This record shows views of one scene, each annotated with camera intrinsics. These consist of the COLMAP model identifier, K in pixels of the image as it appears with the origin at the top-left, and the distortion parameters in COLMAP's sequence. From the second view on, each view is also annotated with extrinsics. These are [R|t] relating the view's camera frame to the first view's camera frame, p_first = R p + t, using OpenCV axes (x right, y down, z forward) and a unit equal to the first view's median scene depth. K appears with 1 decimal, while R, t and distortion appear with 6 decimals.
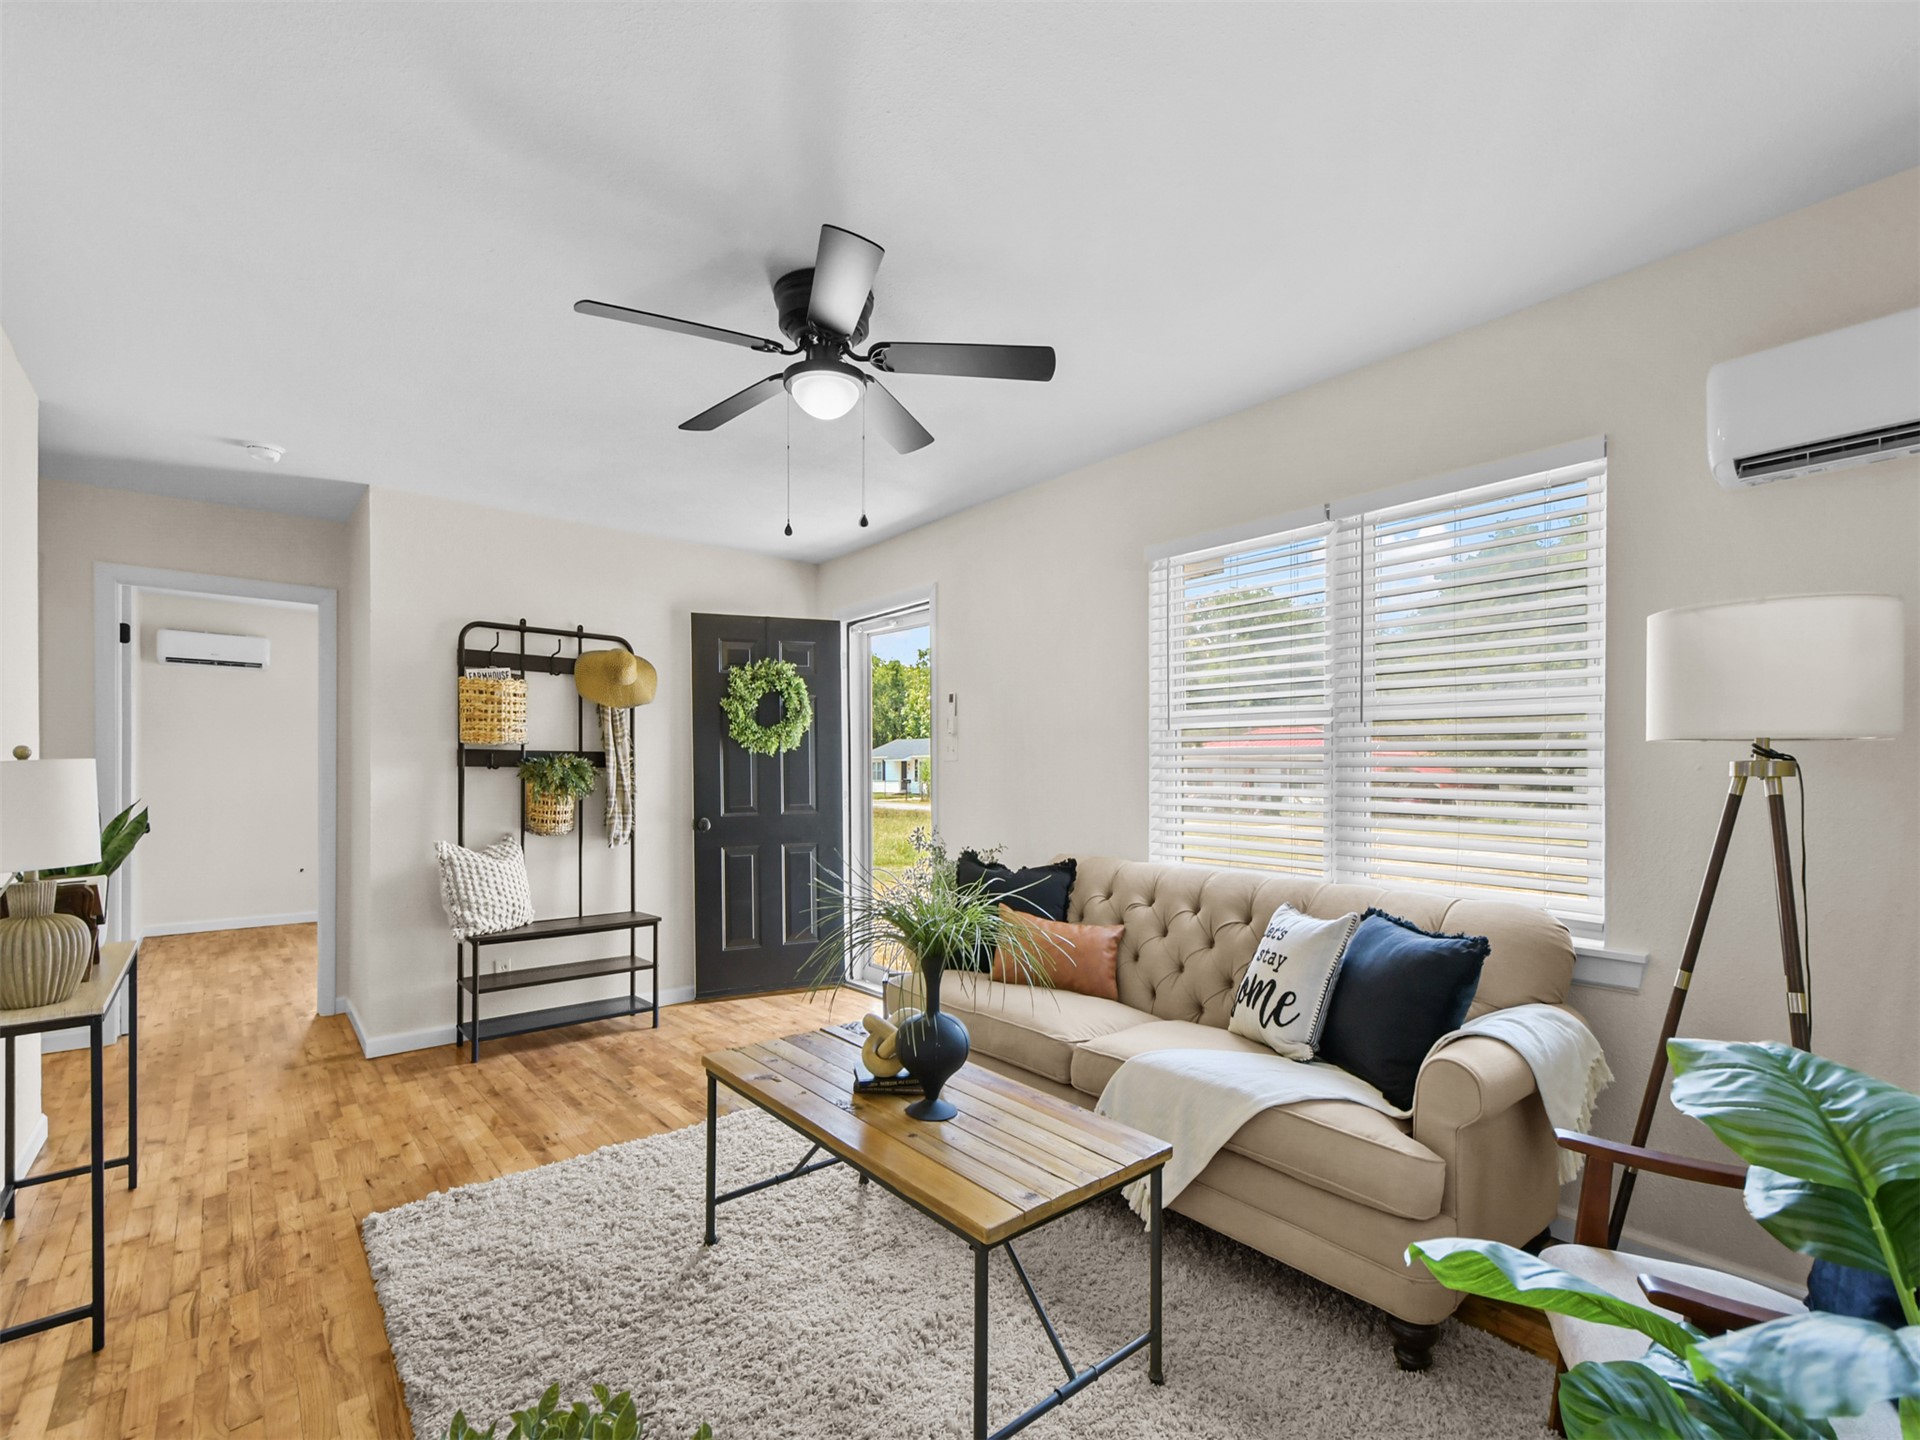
lens RADIAL K [[869.9, 0, 957.2], [0, 869.9, 766.6], [0, 0, 1]] dist [0.001335, 0.000018]
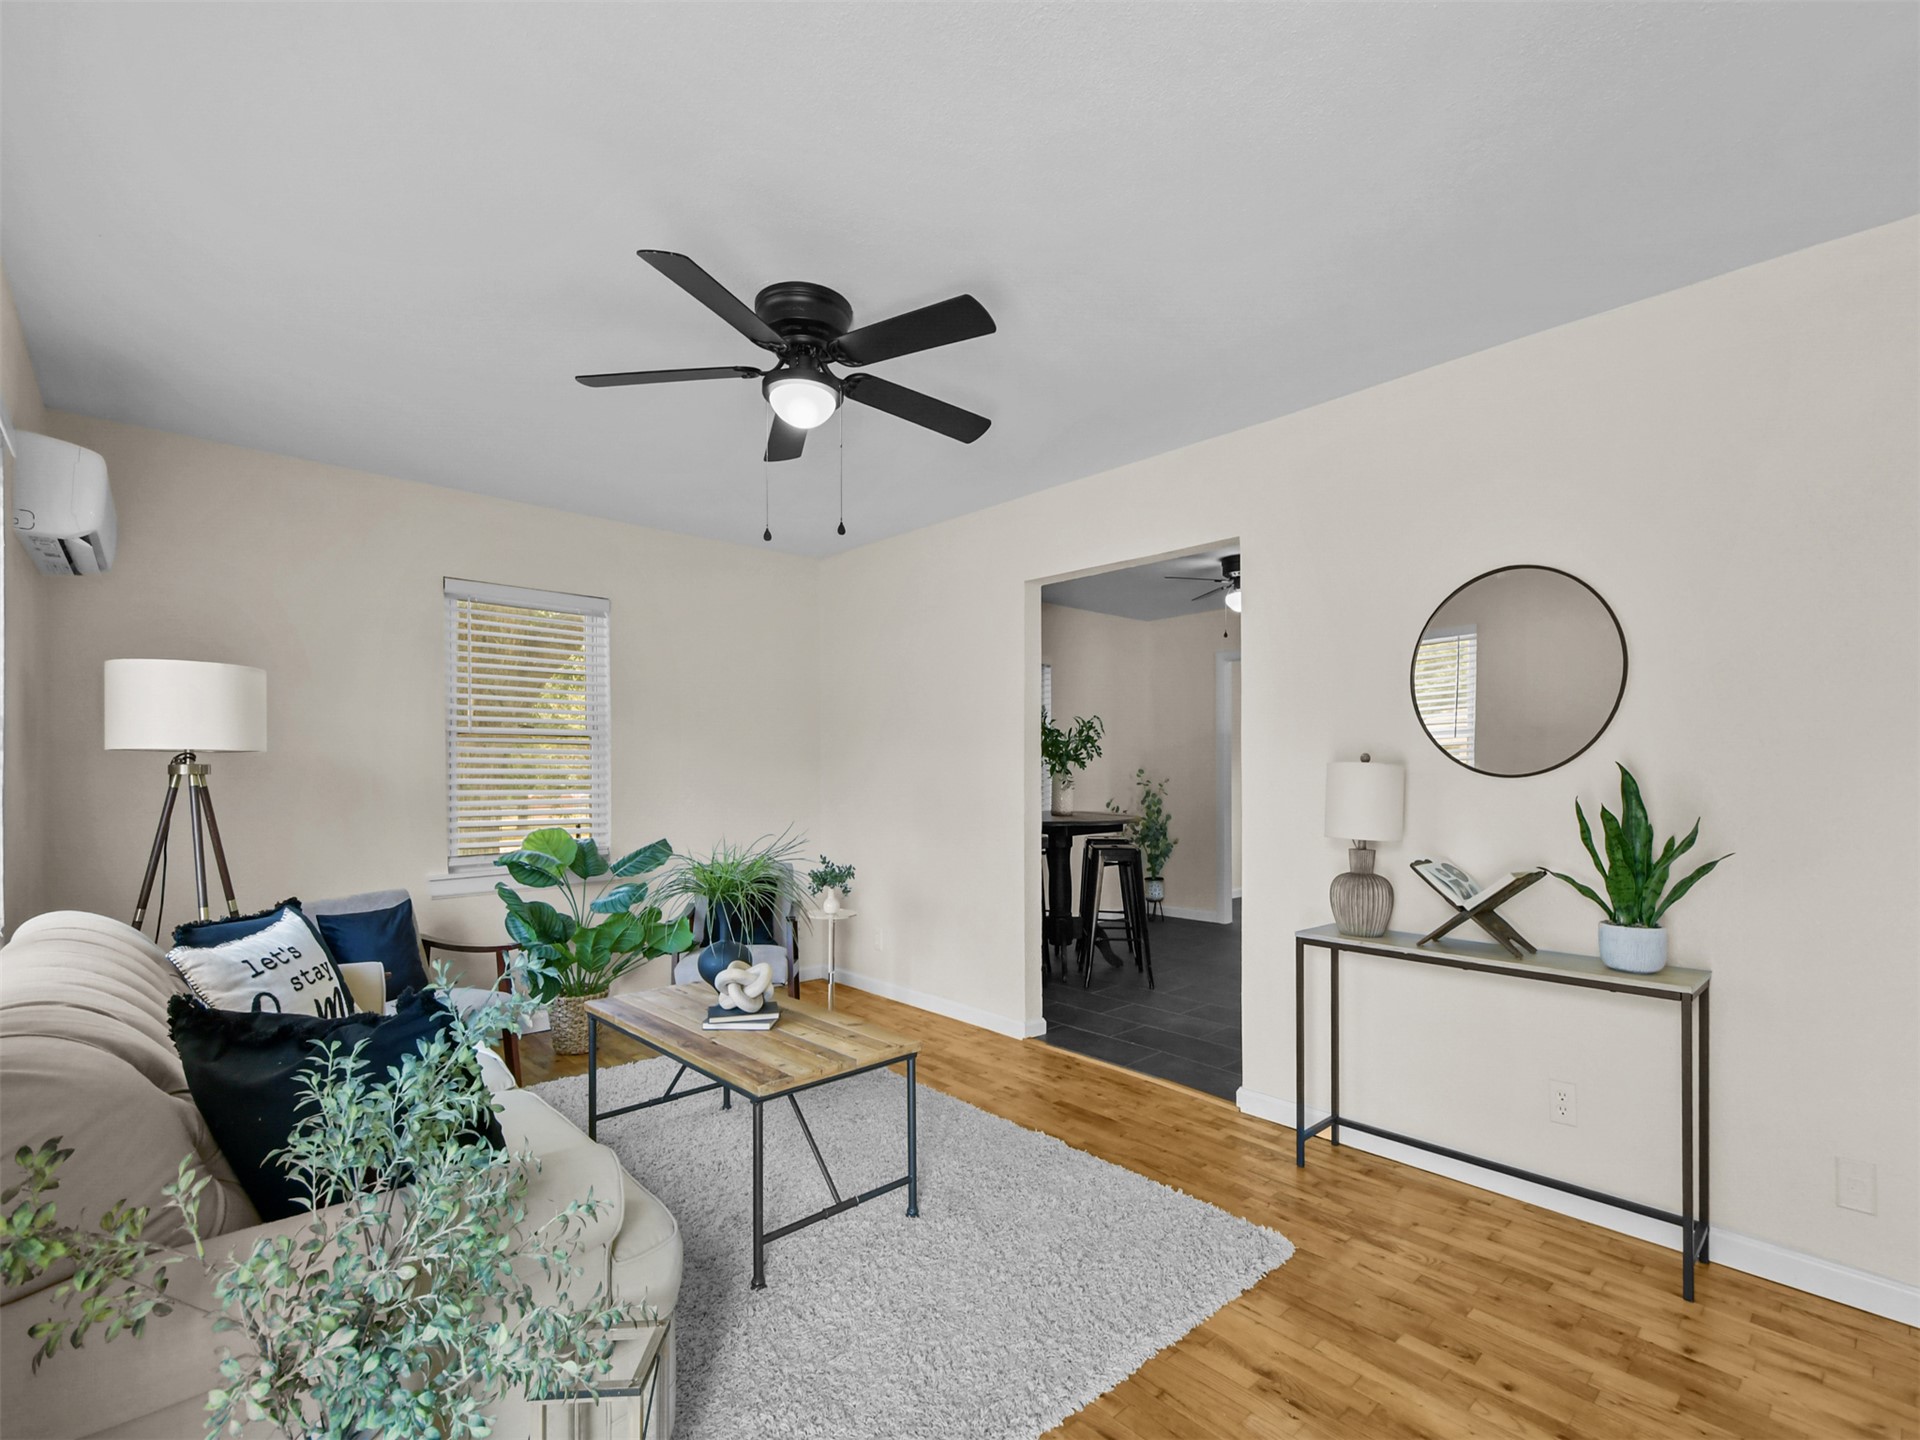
lens RADIAL K [[869.9, 0, 957.2], [0, 869.9, 766.6], [0, 0, 1]] dist [0.001335, 0.000018]
pose [[-0.999212, 0.001953, -0.039633, -0.283554], [0.002057, 0.999995, -0.002583, 0.004584], [0.039628, -0.002662, -0.999211, 1.959197]]
